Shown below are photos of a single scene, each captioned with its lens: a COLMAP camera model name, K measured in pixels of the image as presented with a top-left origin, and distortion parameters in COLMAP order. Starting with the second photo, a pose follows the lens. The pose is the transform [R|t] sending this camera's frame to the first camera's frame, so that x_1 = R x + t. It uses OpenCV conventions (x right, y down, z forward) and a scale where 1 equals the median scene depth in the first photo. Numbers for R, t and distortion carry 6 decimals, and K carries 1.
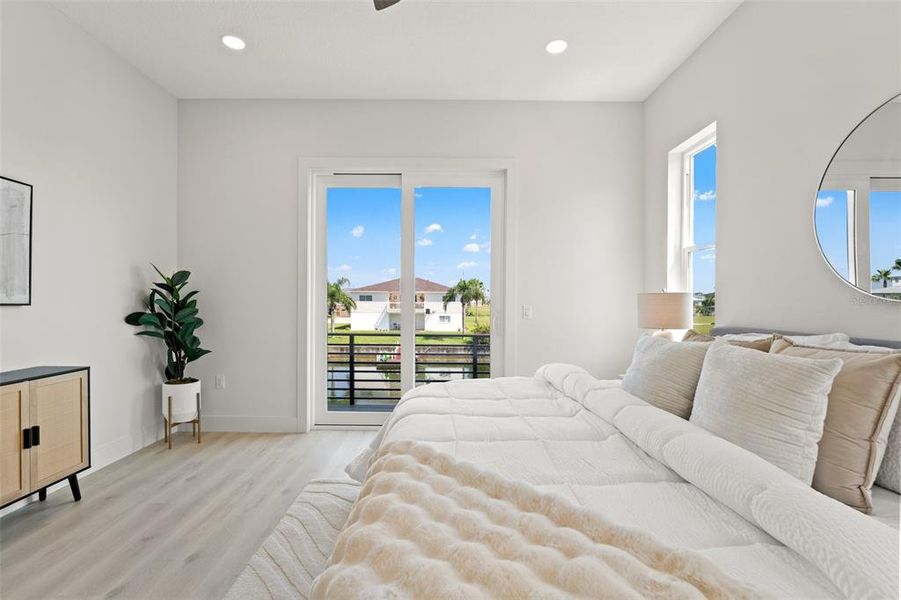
lens RADIAL K [[408.5, 0, 446.6], [0, 408.5, 301.6], [0, 0, 1]] dist [-0.001249, -0.000281]
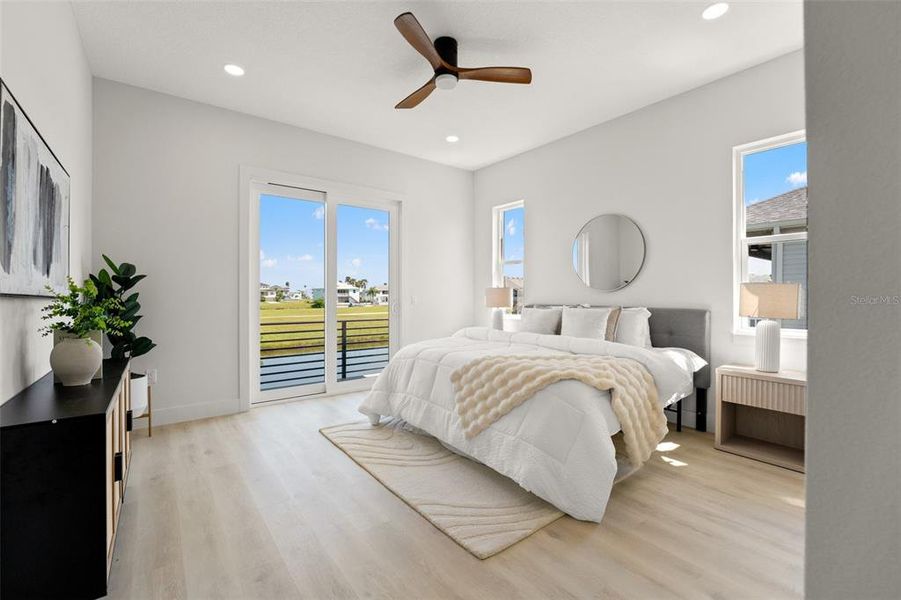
lens RADIAL K [[390.1, 0, 453.6], [0, 390.1, 293.9], [0, 0, 1]] dist [-0.001050, -0.000188]
pose [[0.786021, -0.009765, 0.618122, -0.608472], [0.009489, 0.999948, 0.003730, 0.000242], [-0.618127, 0.002933, 0.786073, -0.211326]]
